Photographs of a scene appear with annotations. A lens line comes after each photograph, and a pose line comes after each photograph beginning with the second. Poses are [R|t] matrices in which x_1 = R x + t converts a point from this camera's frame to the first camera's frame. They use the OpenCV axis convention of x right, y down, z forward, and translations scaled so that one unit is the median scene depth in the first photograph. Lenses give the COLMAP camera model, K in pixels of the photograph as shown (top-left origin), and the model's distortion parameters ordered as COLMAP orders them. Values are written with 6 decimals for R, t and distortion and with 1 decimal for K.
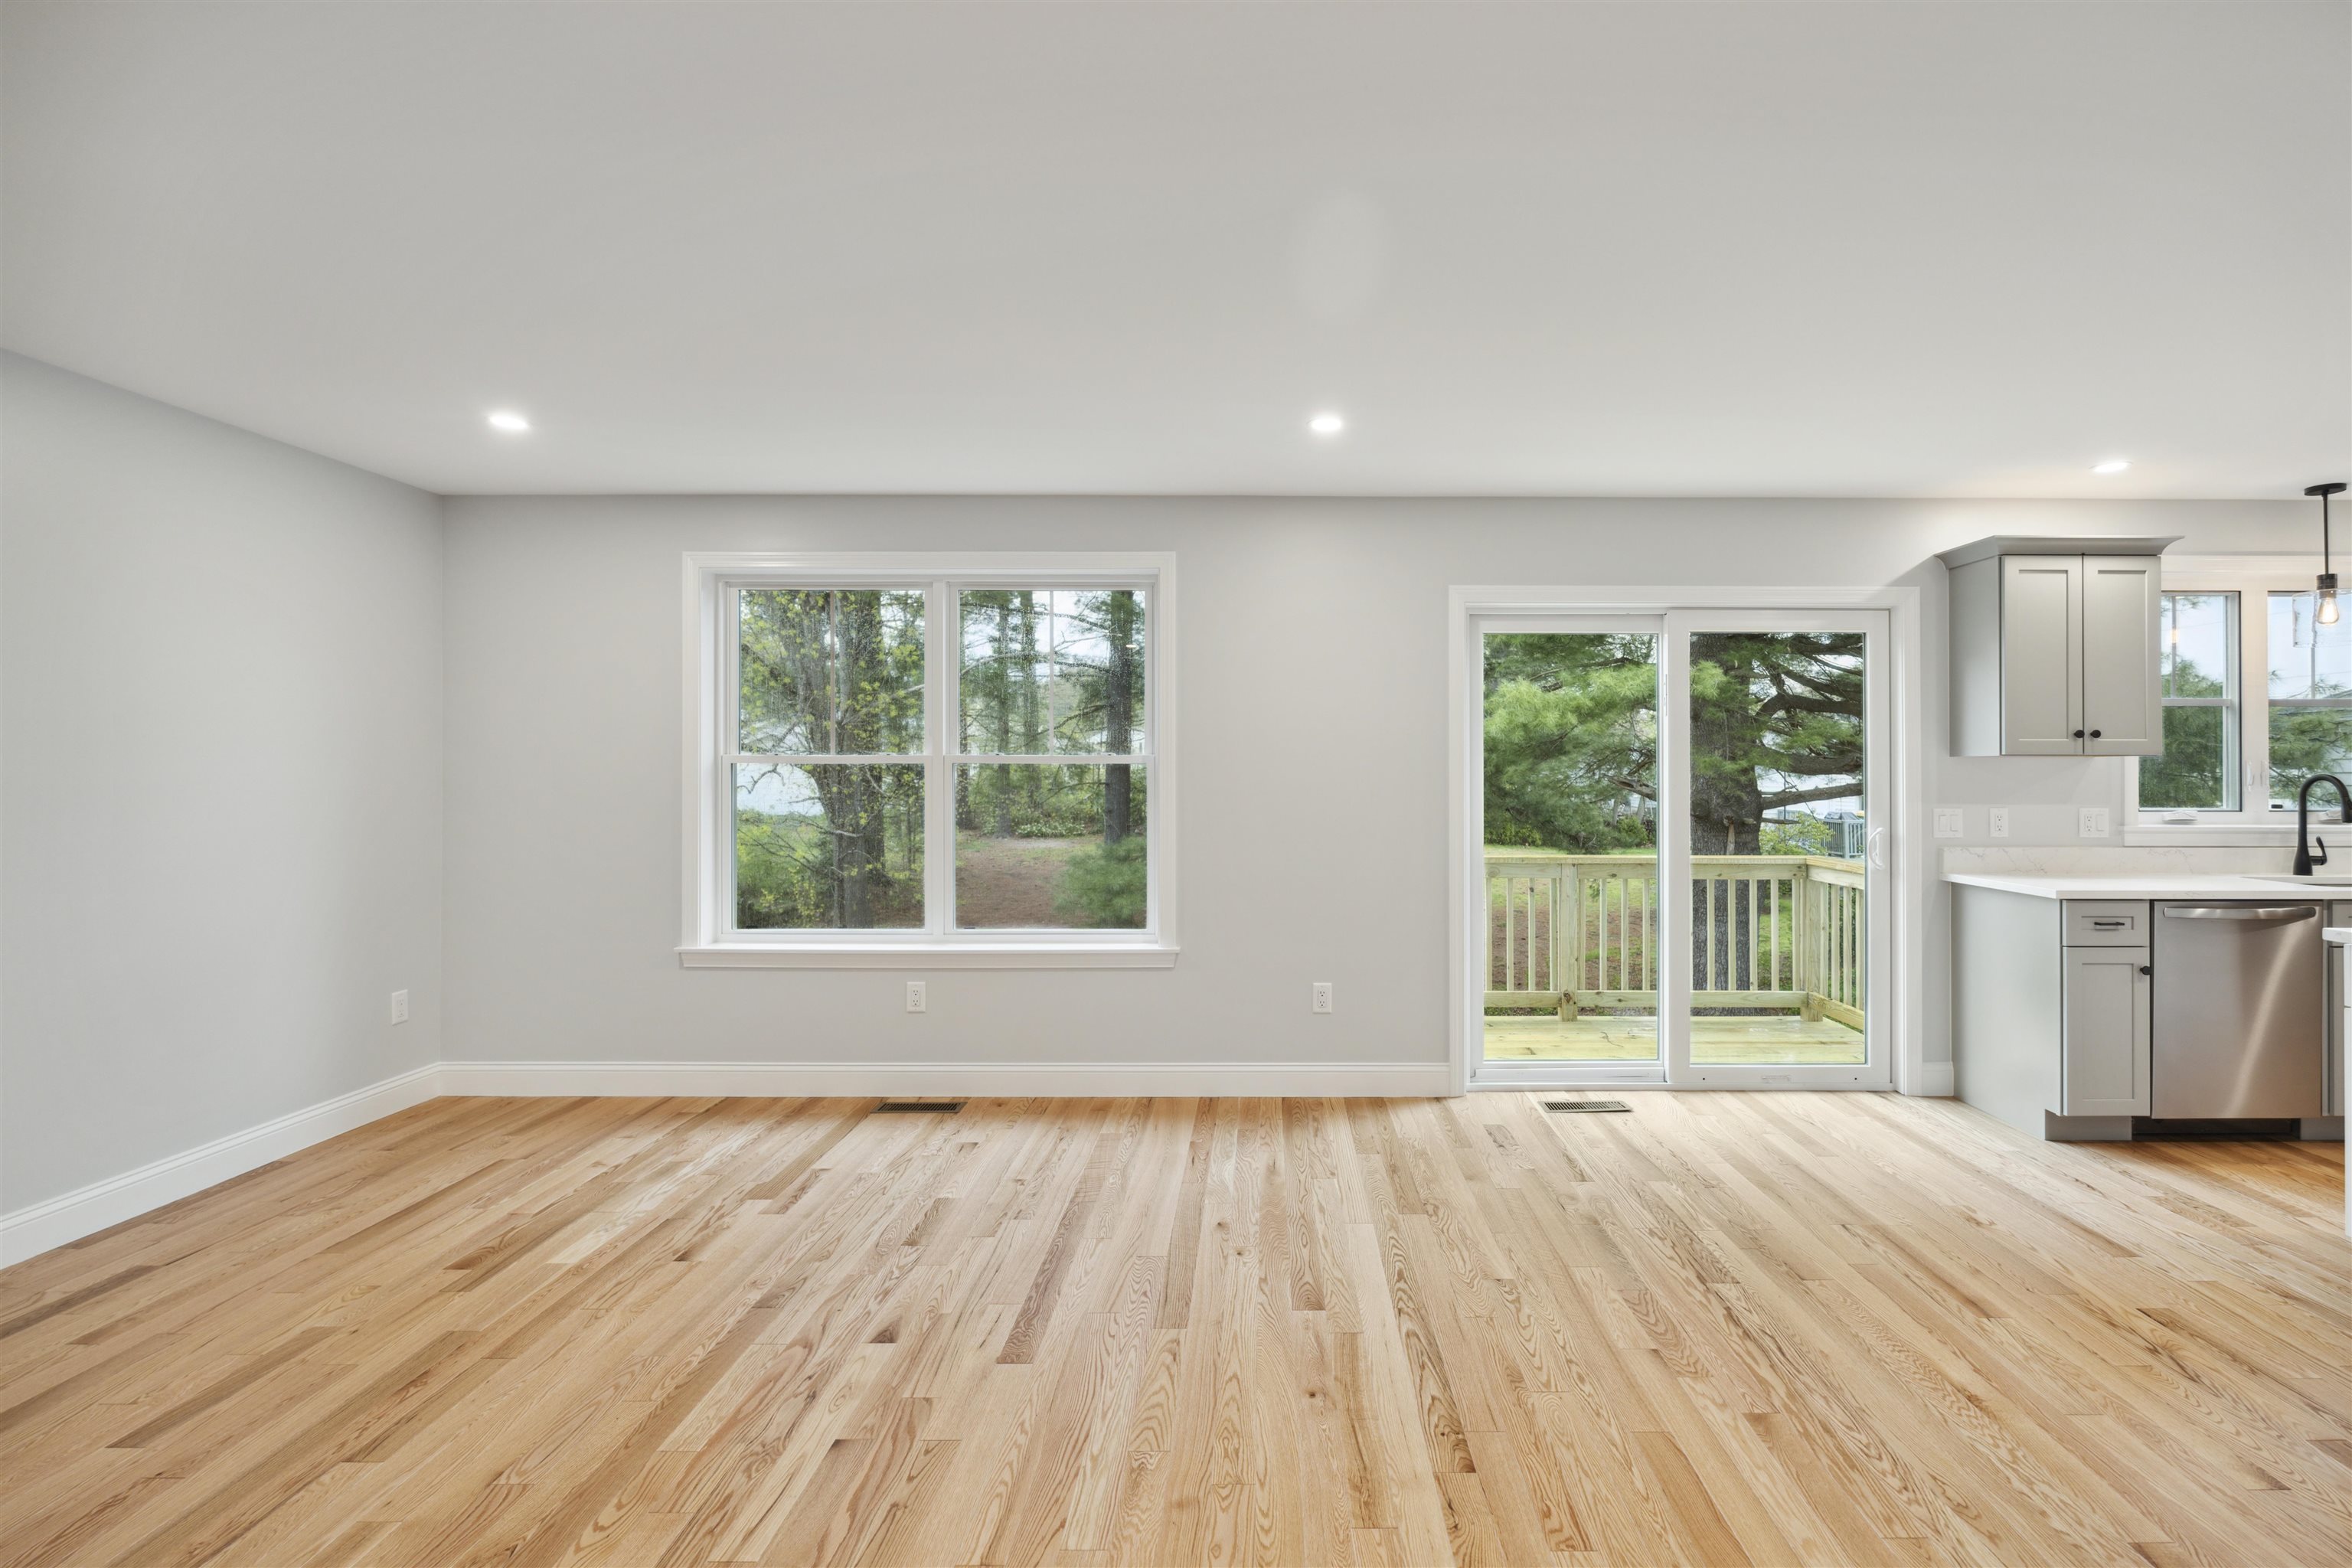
lens RADIAL K [[1083.6, 0, 1273.1], [0, 1083.6, 765.1], [0, 0, 1]] dist [-0.003865, 0.000281]
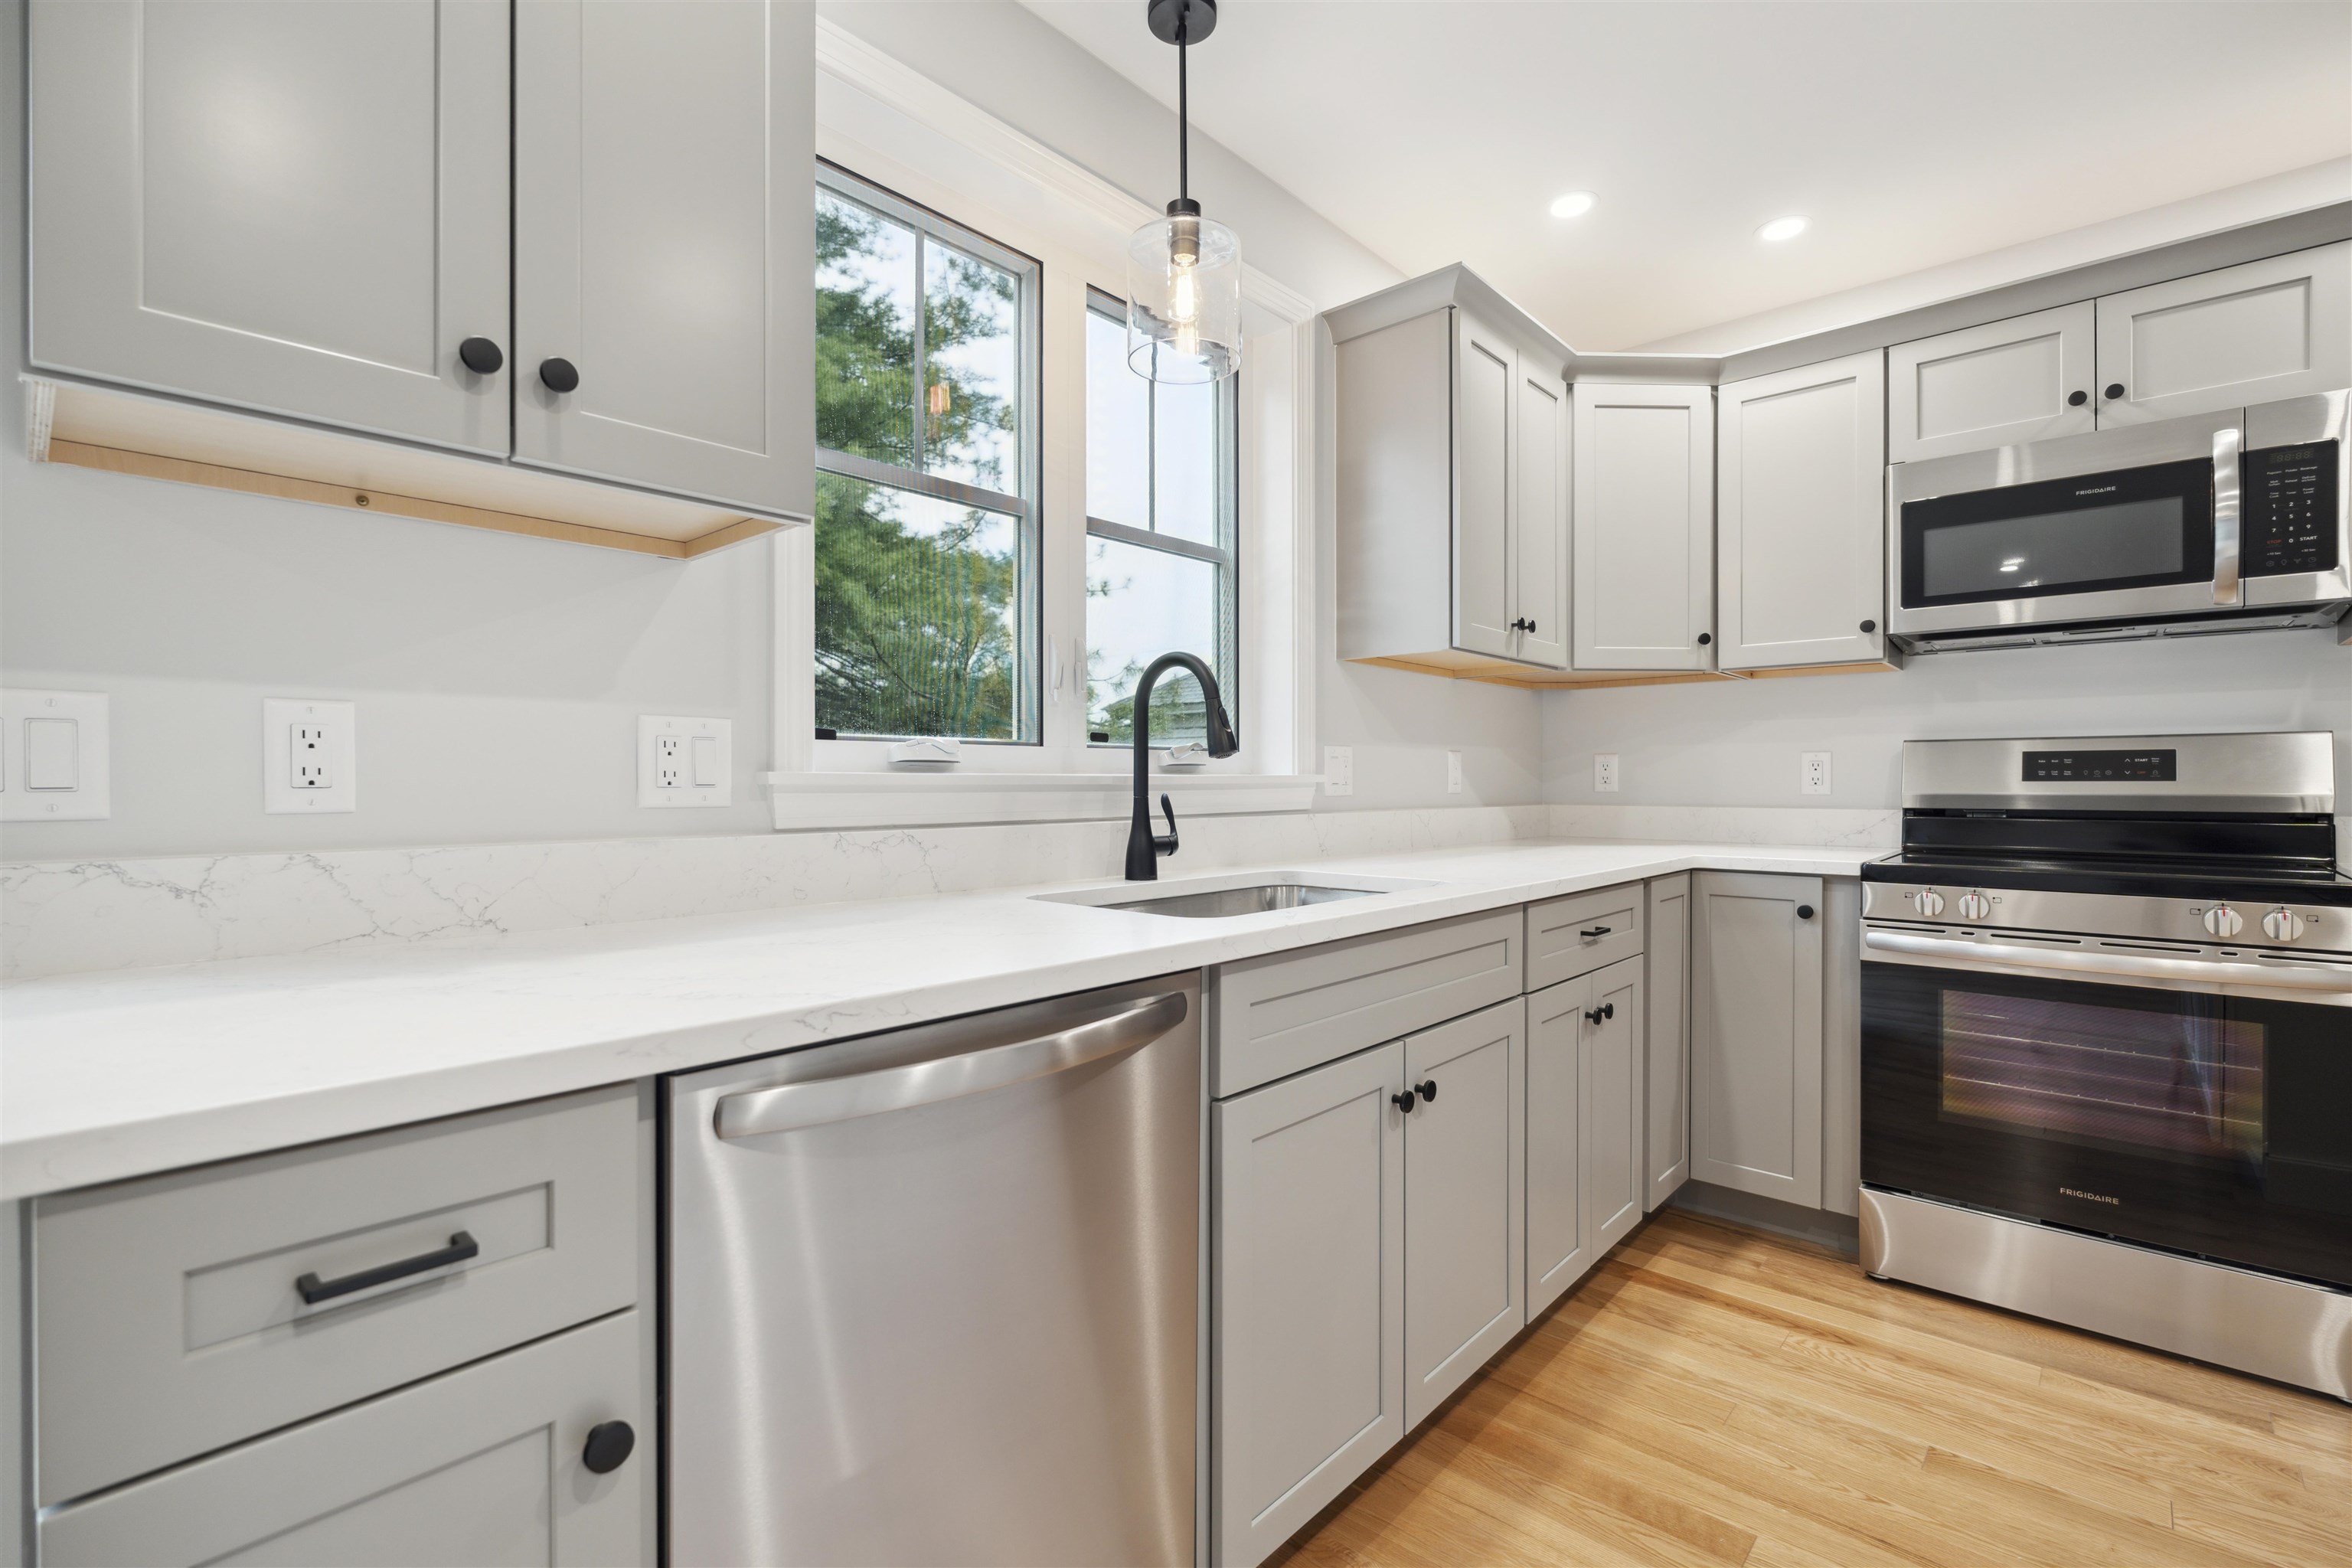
lens RADIAL K [[1041.2, 0, 1182.5], [0, 1041.2, 789.9], [0, 0, 1]] dist [-0.000685, -0.000789]
pose [[0.674389, -0.007152, 0.738341, 0.672326], [-0.004385, 0.999897, 0.013691, 0.060600], [-0.738363, -0.012471, 0.674288, 0.724974]]
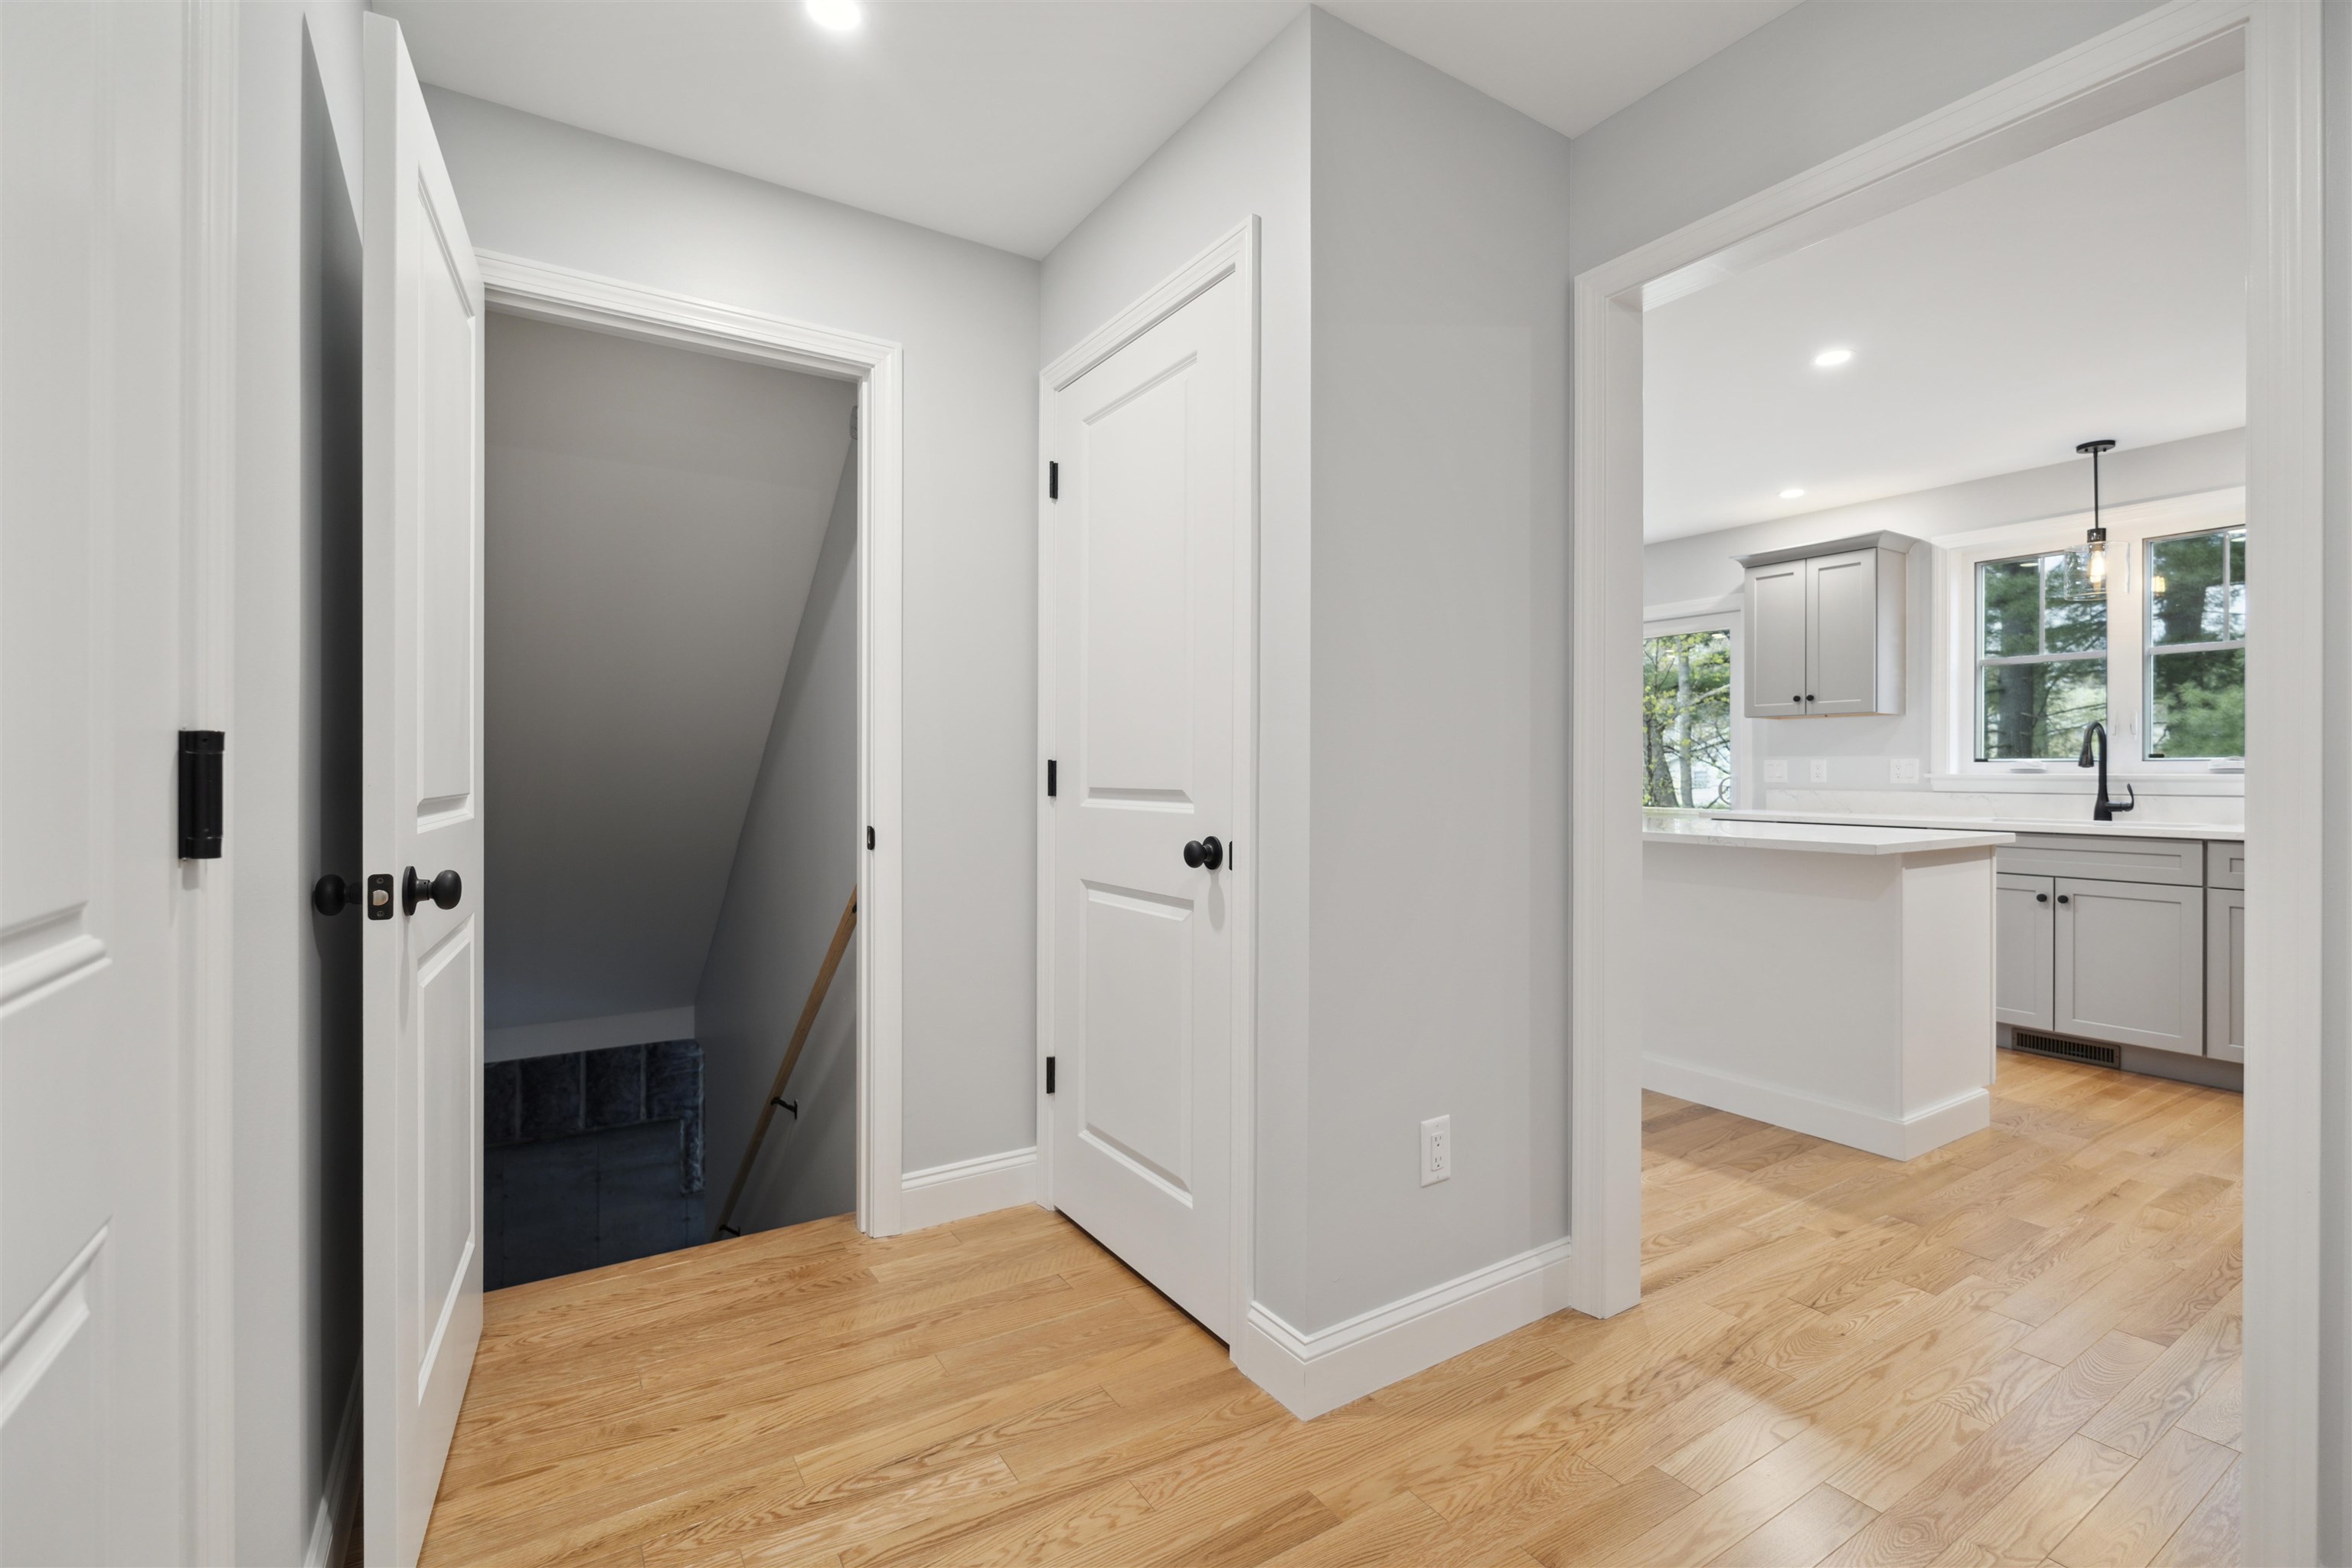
lens RADIAL K [[1041.2, 0, 1173.0], [0, 1041.2, 773.8], [0, 0, 1]] dist [-0.000685, -0.000789]
pose [[0.517629, 0.001908, -0.855603, 1.405748], [-0.011217, 0.999927, -0.004557, 0.074634], [0.855532, 0.011956, 0.517612, -0.277991]]
